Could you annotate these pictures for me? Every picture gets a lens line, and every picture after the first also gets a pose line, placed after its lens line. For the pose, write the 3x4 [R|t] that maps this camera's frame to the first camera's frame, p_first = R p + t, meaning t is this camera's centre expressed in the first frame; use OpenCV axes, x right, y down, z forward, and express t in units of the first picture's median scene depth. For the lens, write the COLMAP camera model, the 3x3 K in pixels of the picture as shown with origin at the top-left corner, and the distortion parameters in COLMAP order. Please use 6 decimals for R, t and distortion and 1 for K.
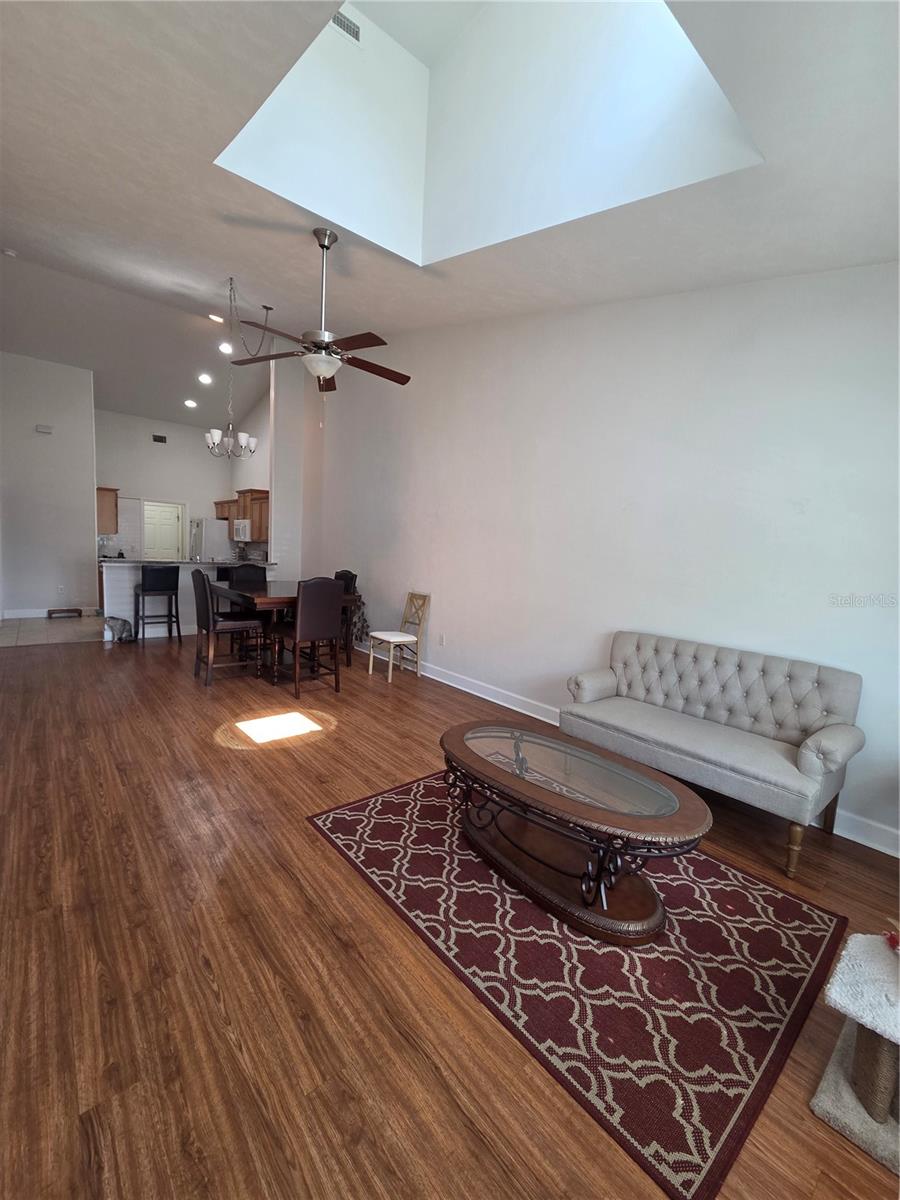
lens RADIAL K [[491.3, 0, 451.8], [0, 491.3, 593.0], [0, 0, 1]] dist [0.006824, -0.003600]
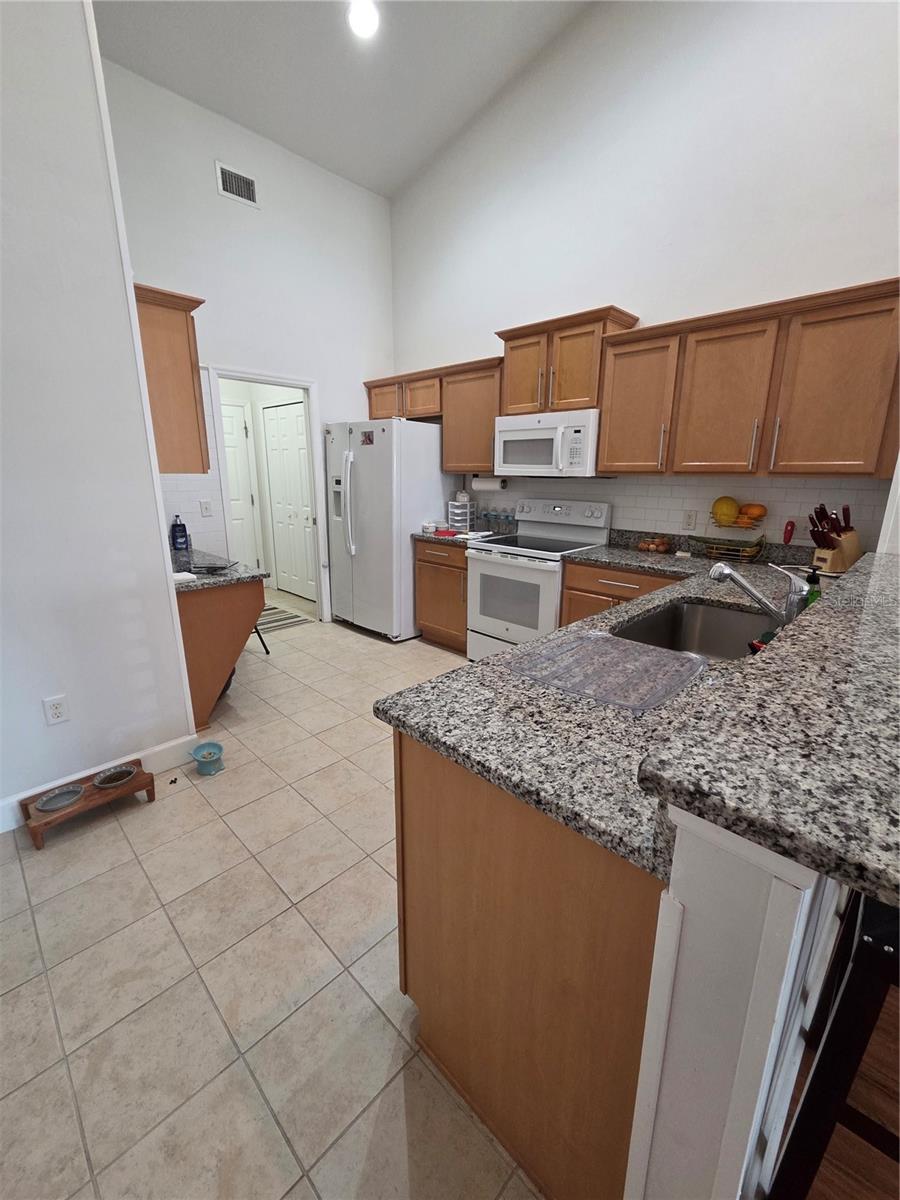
lens RADIAL K [[491.3, 0, 451.8], [0, 491.3, 593.0], [0, 0, 1]] dist [0.006824, -0.003600]
pose [[0.994076, -0.063480, 0.088226, -2.406463], [0.049303, 0.986765, 0.154478, -0.363116], [-0.096865, -0.149213, 0.984049, 2.925403]]
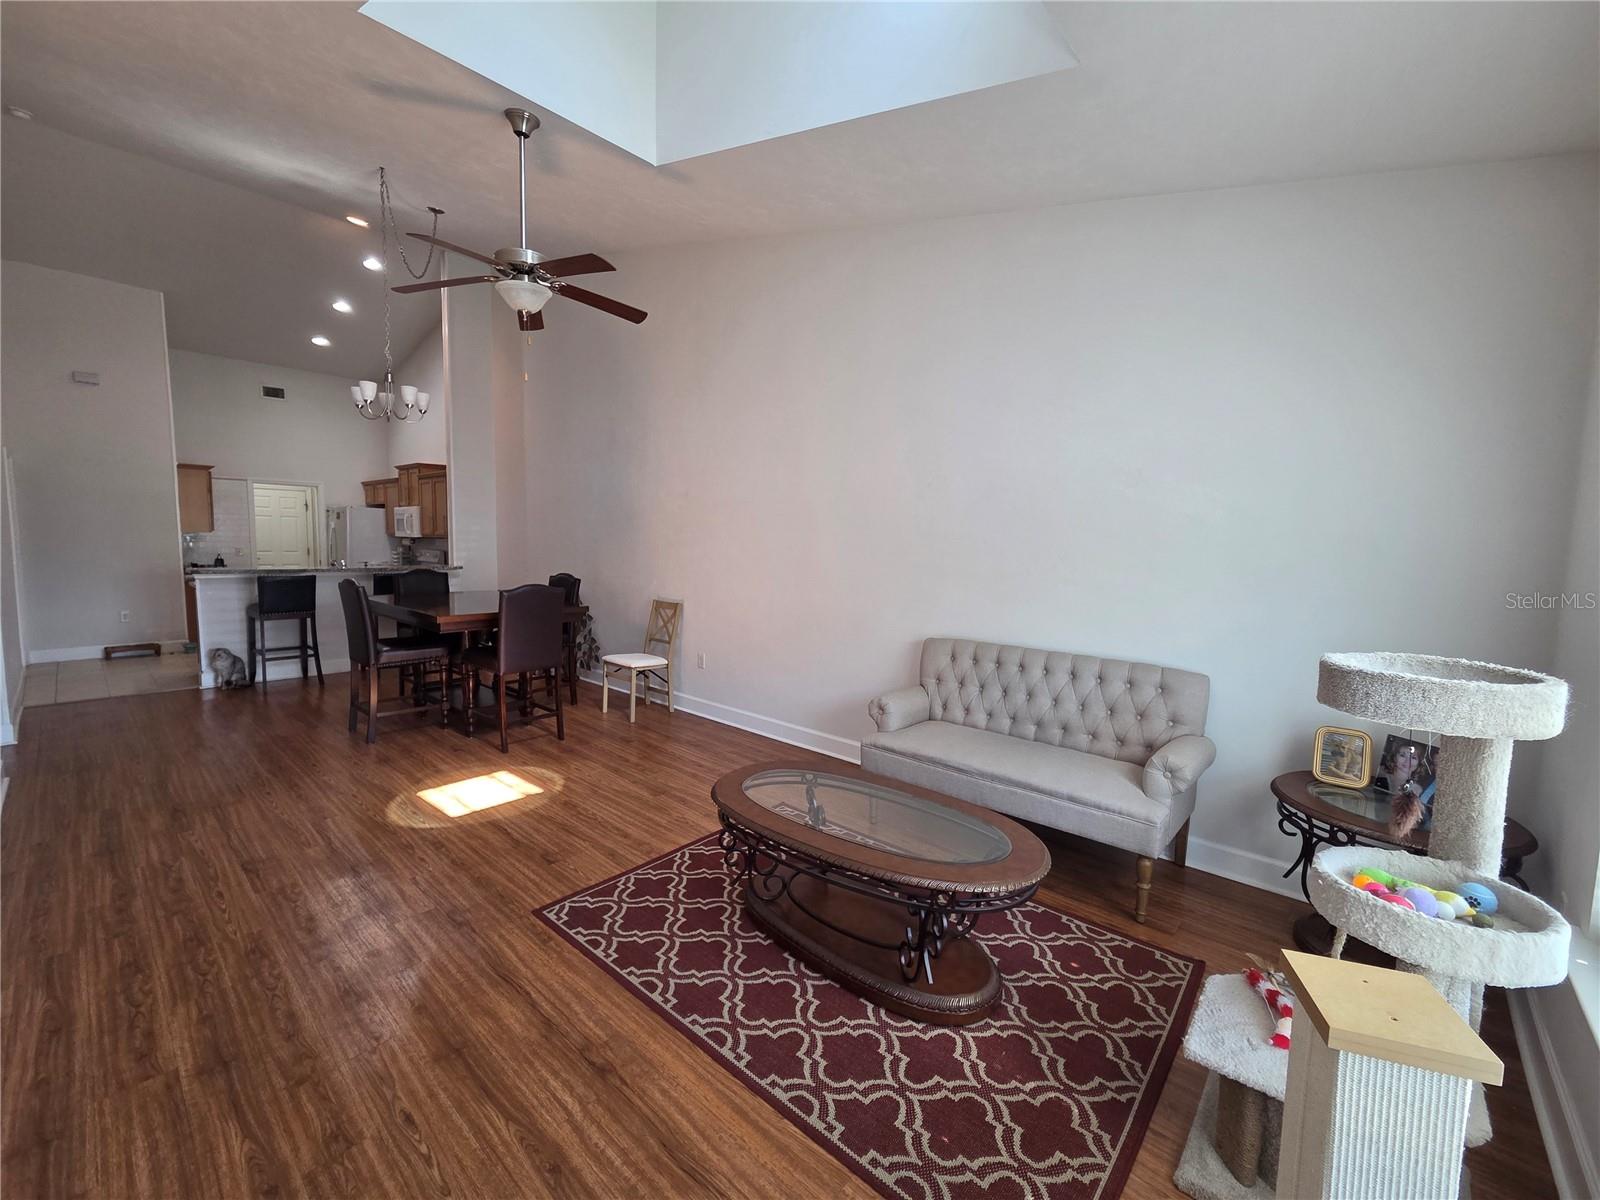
lens RADIAL K [[655.1, 0, 790.5], [0, 655.1, 596.4], [0, 0, 1]] dist [0.006824, -0.003600]
pose [[0.990894, -0.039730, 0.128650, -0.023677], [0.039723, 0.999207, 0.002617, -0.002416], [-0.128652, 0.002517, 0.991687, -0.031327]]
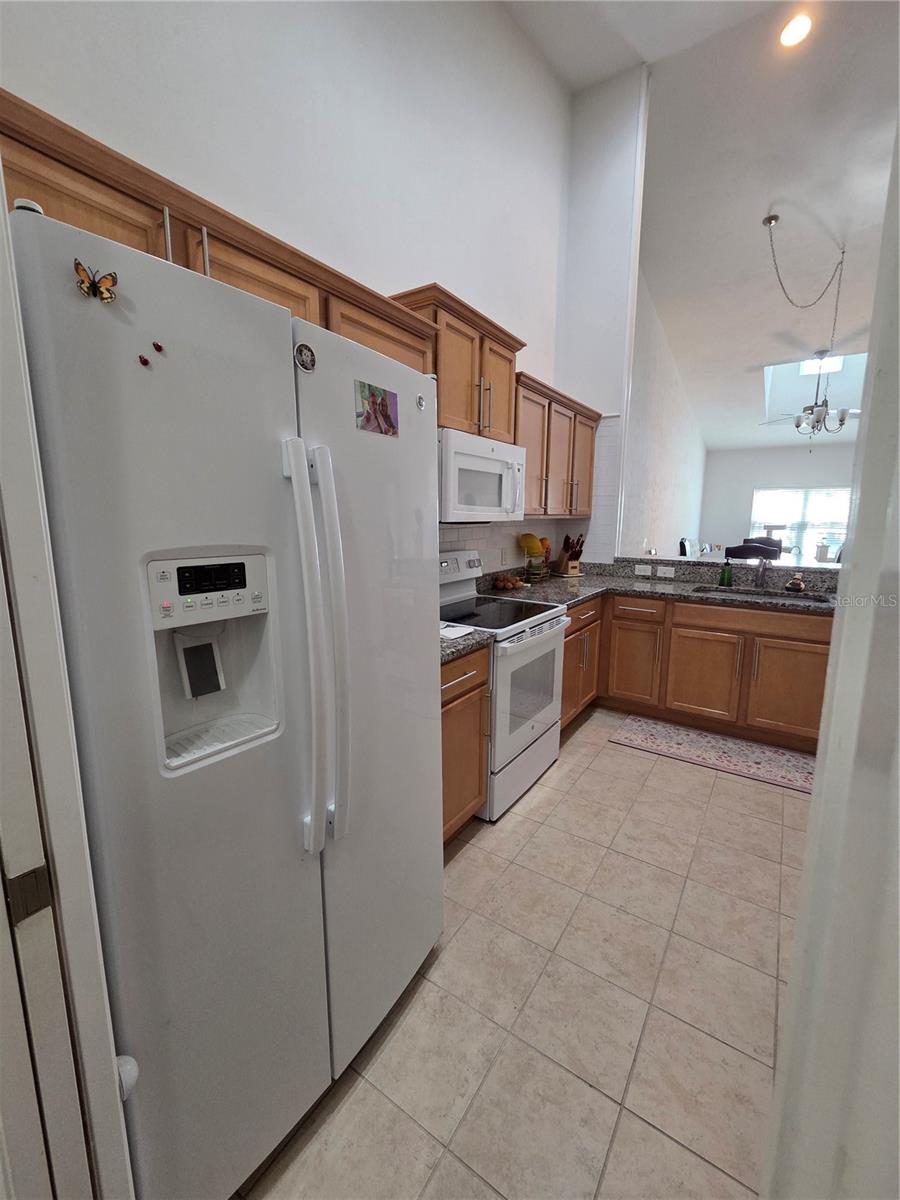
lens RADIAL K [[491.3, 0, 451.8], [0, 491.3, 593.0], [0, 0, 1]] dist [0.006824, -0.003600]
pose [[-0.271386, -0.201275, 0.941190, -3.108966], [0.073533, 0.970695, 0.228788, -0.592814], [-0.959658, 0.131298, -0.248632, 4.972057]]
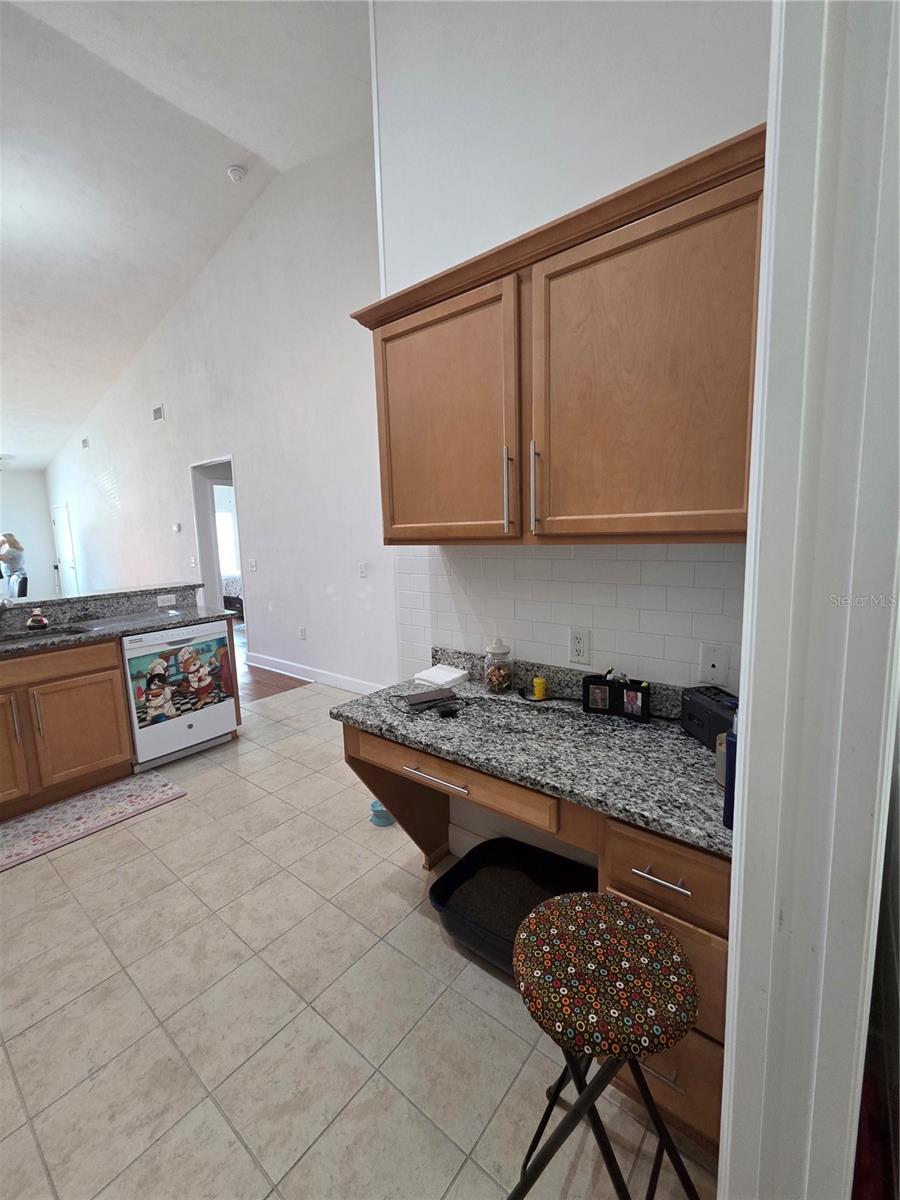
lens RADIAL K [[491.3, 0, 451.8], [0, 491.3, 593.0], [0, 0, 1]] dist [0.006824, -0.003600]
pose [[-0.980477, 0.009593, -0.196398, -2.827013], [-0.032718, 0.976925, 0.211059, -0.603740], [0.193891, 0.213365, -0.957539, 5.123124]]
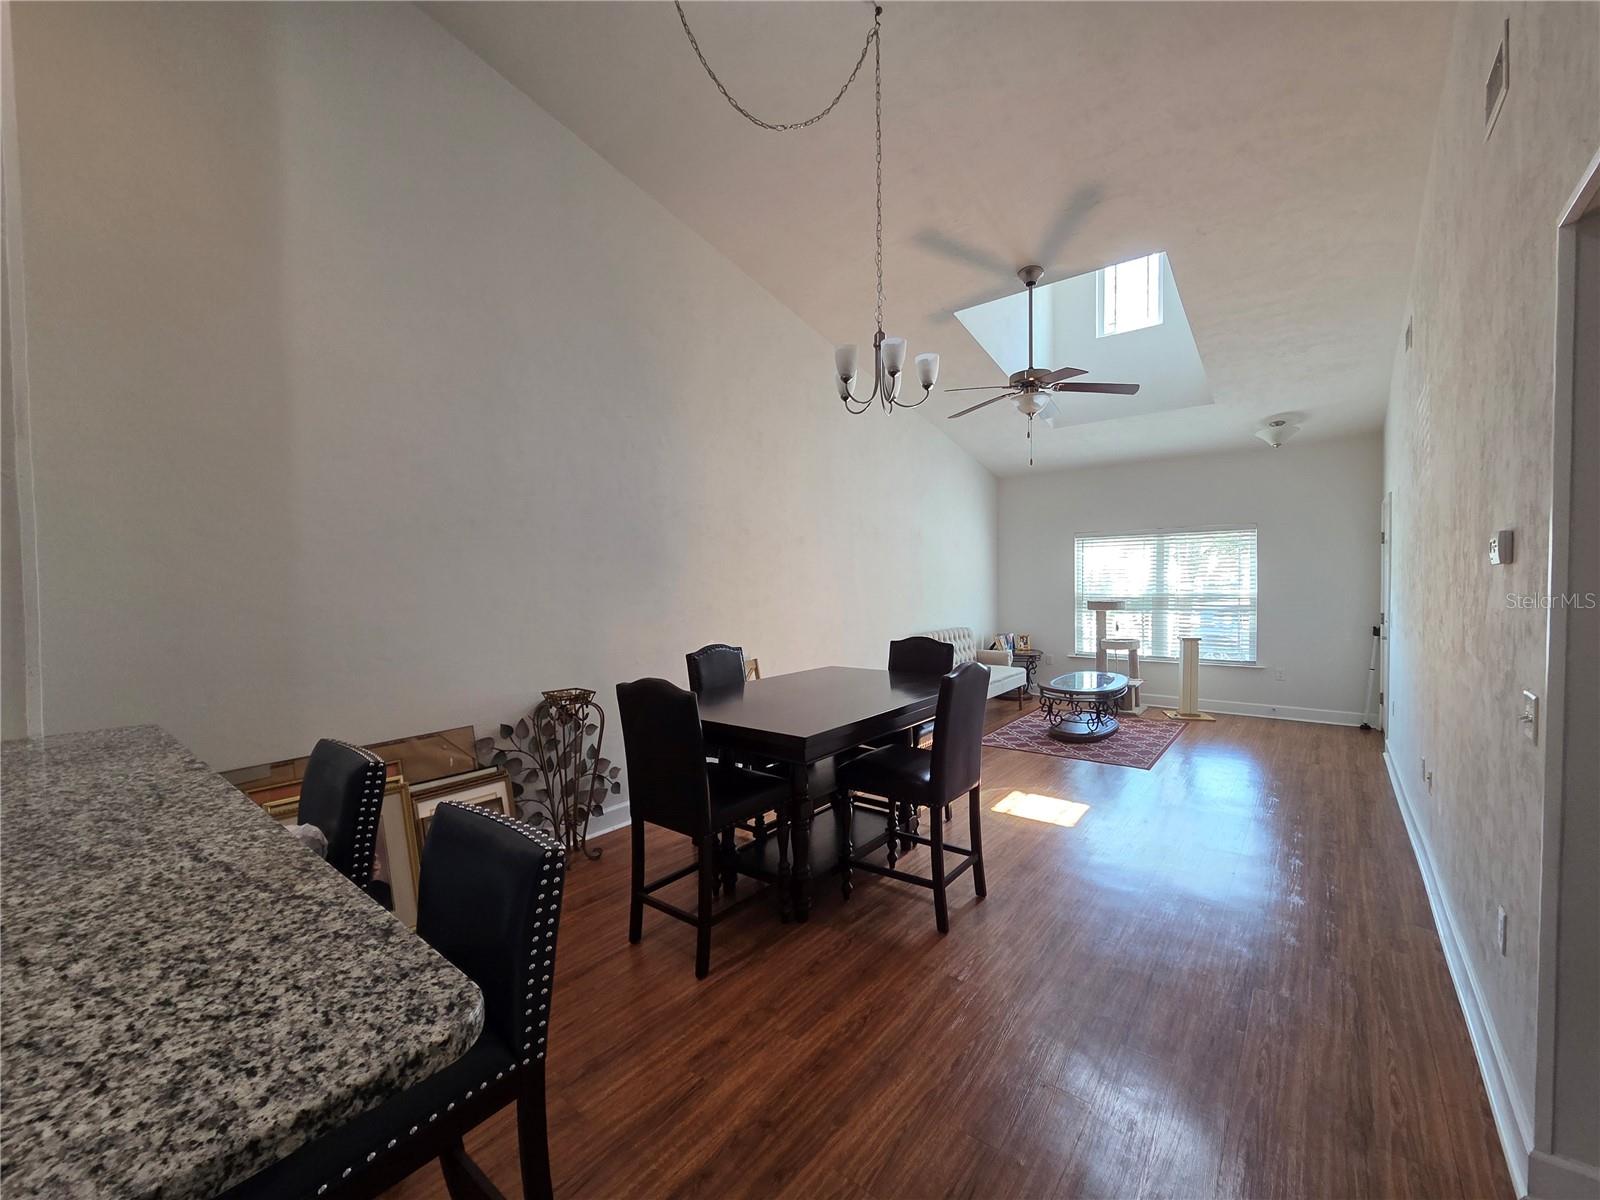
lens RADIAL K [[659.0, 0, 792.1], [0, 659.0, 596.8], [0, 0, 1]] dist [0.000696, 0.002736]
pose [[-0.186441, -0.069034, 0.980038, -2.487473], [0.099328, 0.991093, 0.088709, -0.410924], [-0.977432, 0.113884, -0.177923, 2.922316]]
